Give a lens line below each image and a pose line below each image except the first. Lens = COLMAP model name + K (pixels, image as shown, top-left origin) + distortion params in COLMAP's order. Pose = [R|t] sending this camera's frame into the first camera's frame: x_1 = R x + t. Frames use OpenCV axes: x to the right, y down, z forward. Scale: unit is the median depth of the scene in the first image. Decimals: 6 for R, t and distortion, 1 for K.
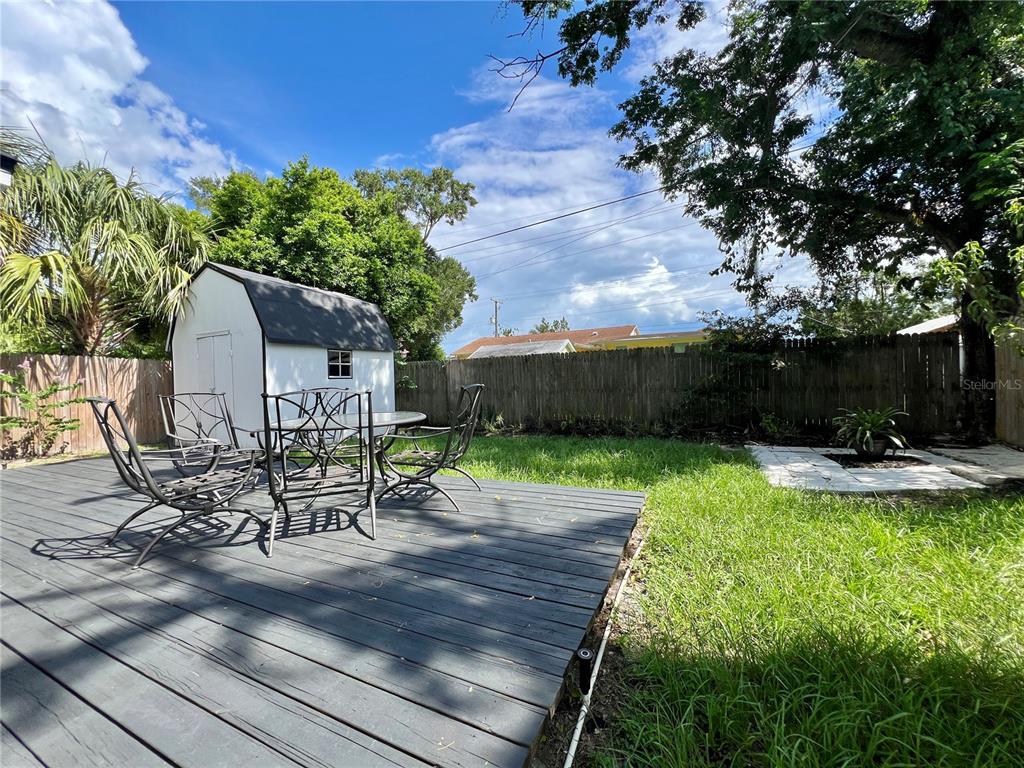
lens RADIAL K [[410.2, 0, 507.8], [0, 410.2, 386.2], [0, 0, 1]] dist [-0.001324, 0.000396]
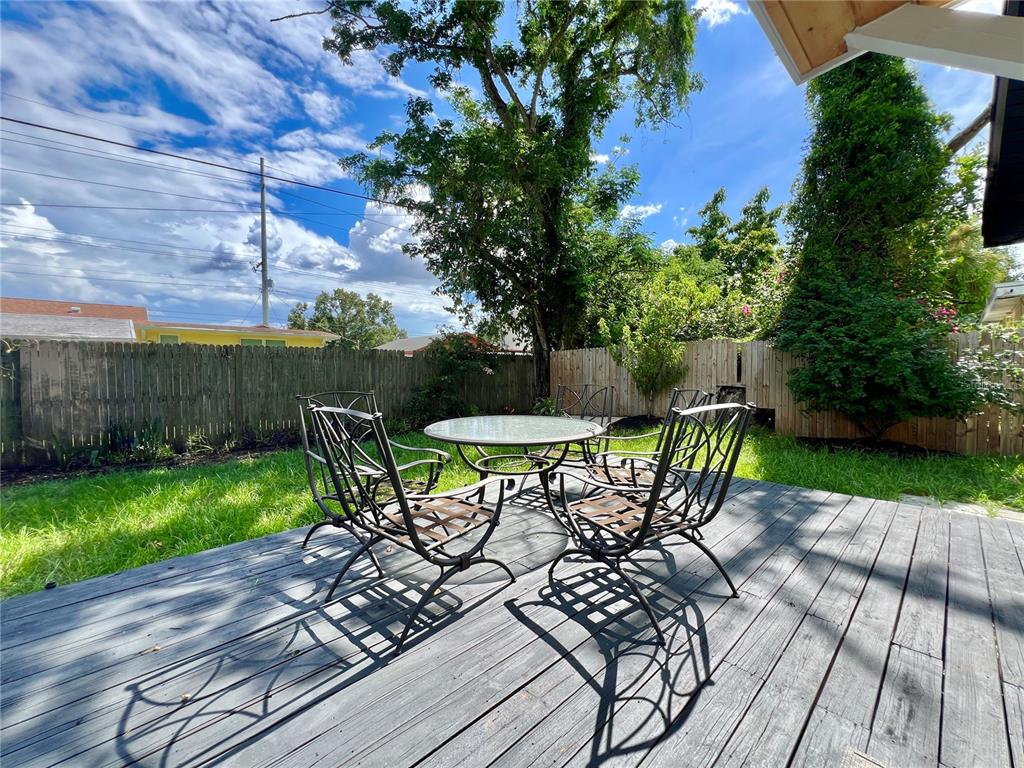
lens RADIAL K [[410.2, 0, 506.7], [0, 410.2, 378.3], [0, 0, 1]] dist [-0.001324, 0.000396]
pose [[0.362367, 0.008676, 0.931995, -1.506315], [0.008071, 0.999890, -0.012446, -0.014615], [-0.932001, 0.012032, 0.362257, 0.891583]]
